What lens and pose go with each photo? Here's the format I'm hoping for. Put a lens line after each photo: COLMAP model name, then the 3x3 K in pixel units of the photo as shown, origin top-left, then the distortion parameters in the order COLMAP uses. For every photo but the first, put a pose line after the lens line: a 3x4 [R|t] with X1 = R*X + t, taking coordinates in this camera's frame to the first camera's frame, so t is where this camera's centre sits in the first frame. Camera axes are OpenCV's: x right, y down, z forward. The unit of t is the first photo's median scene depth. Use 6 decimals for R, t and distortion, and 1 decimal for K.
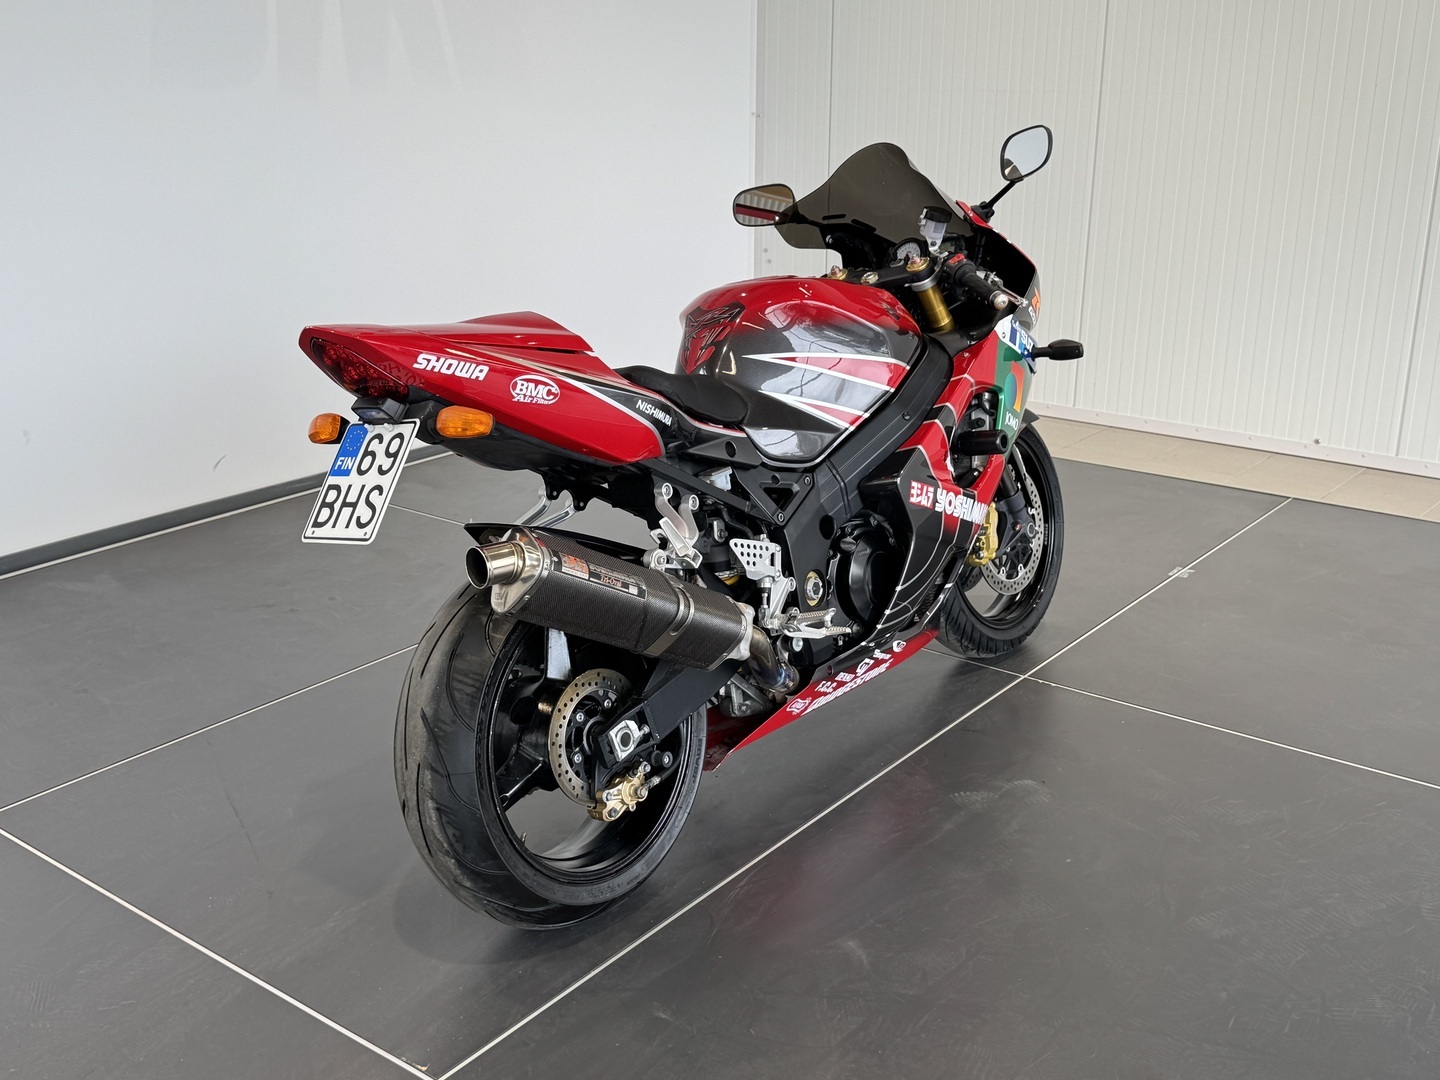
lens RADIAL K [[1557.1, 0, 720.0], [0, 1557.1, 540.0], [0, 0, 1]] dist [0.142920, -0.260263]
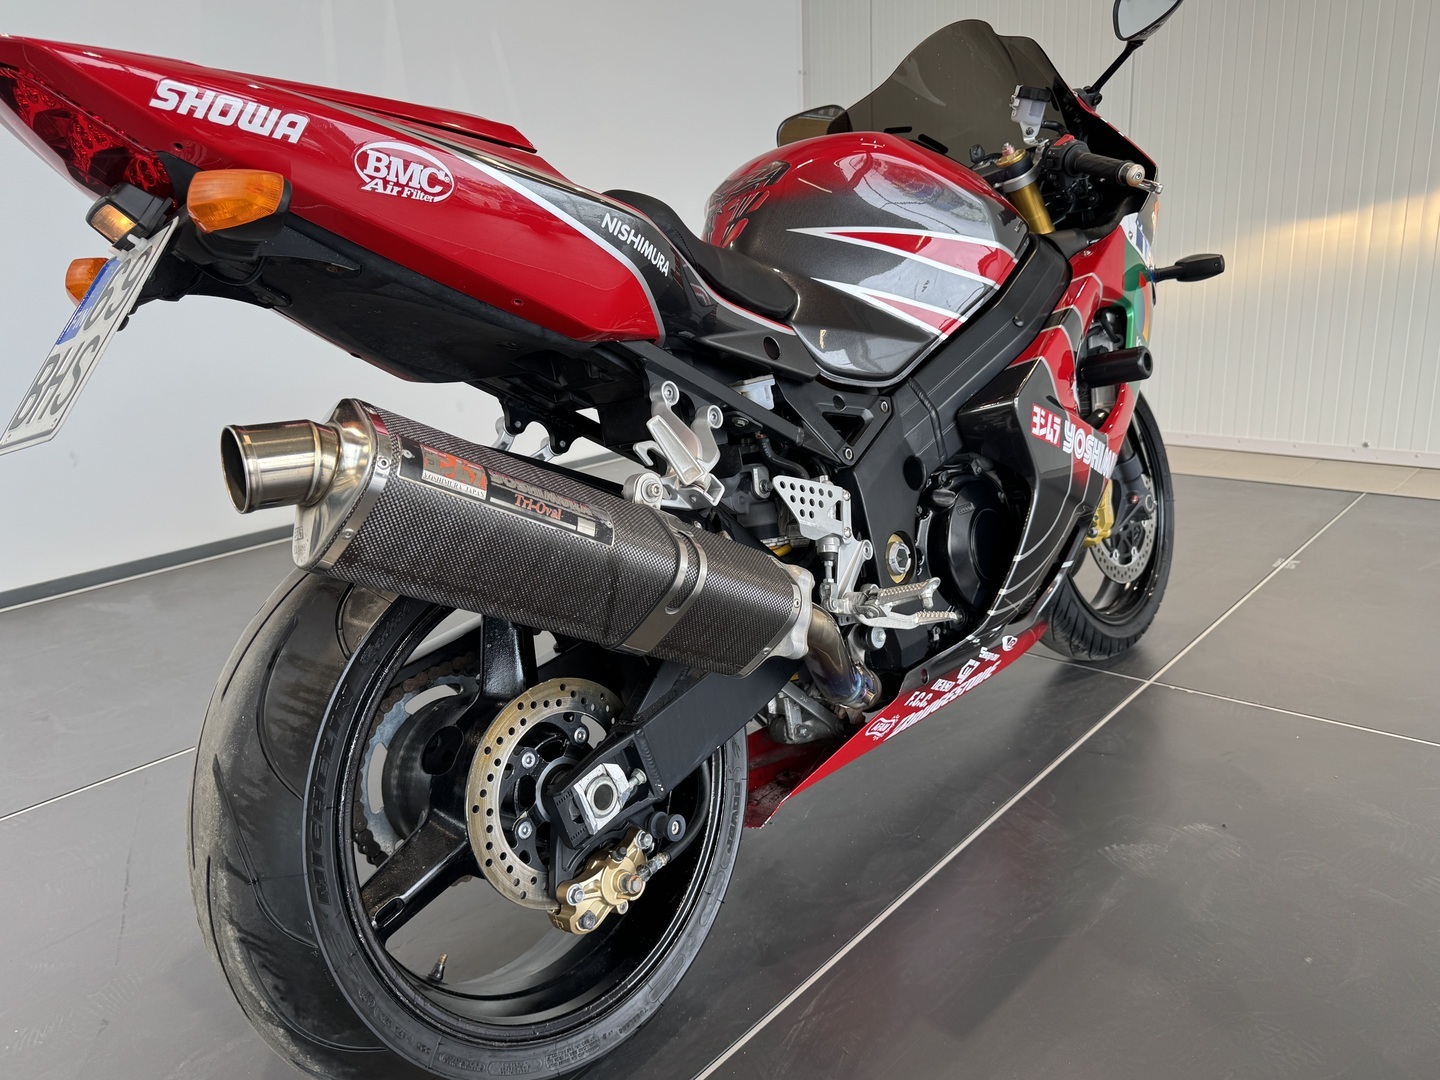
lens RADIAL K [[1068.0, 0, 720.0], [0, 1068.0, 540.0], [0, 0, 1]] dist [0.160048, -0.312379]
pose [[0.997624, -0.028208, -0.062854, 0.011251], [0.024916, 0.998306, -0.052569, 0.048213], [0.064230, 0.050878, 0.996637, 0.536664]]
